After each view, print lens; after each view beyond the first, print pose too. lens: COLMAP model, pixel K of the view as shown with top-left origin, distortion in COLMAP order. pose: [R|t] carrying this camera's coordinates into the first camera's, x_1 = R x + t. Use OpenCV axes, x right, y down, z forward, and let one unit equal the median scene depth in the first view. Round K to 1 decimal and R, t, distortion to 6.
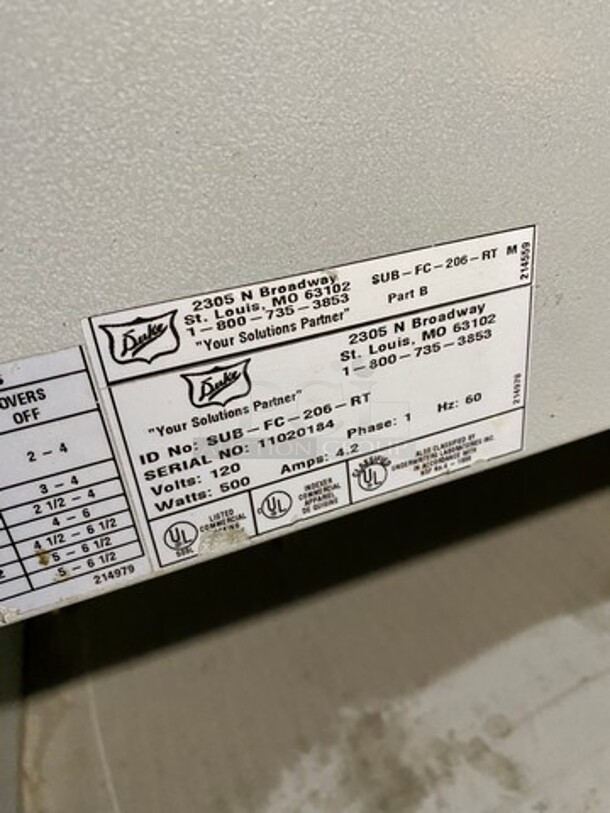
lens RADIAL K [[613.2, 0, 313.2], [0, 613.2, 402.4], [0, 0, 1]] dist [0.000745, 0.003790]
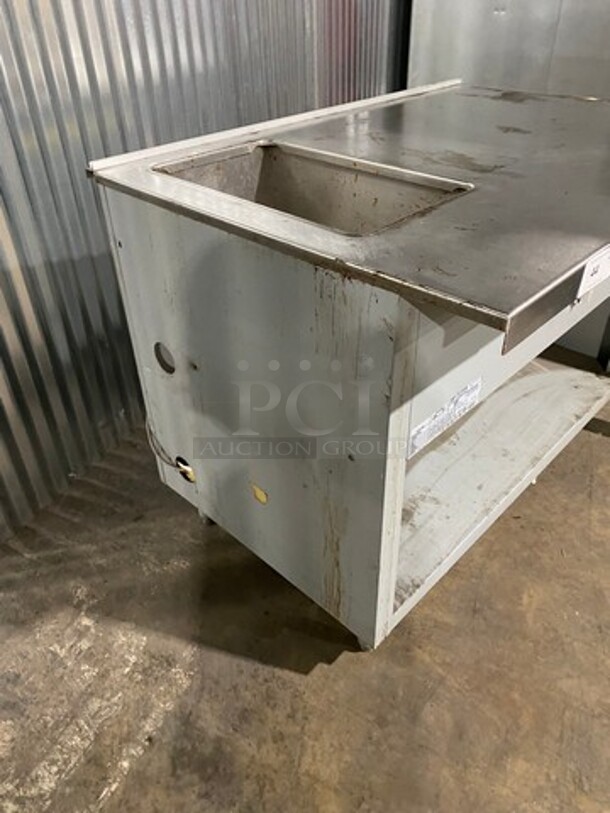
lens RADIAL K [[613.2, 0, 313.2], [0, 613.2, 402.4], [0, 0, 1]] dist [0.000745, 0.003790]
pose [[0.901654, -0.176737, 0.394695, -1.912163], [0.126466, 0.980539, 0.150164, -0.560201], [-0.413553, -0.085480, 0.906458, -2.068178]]
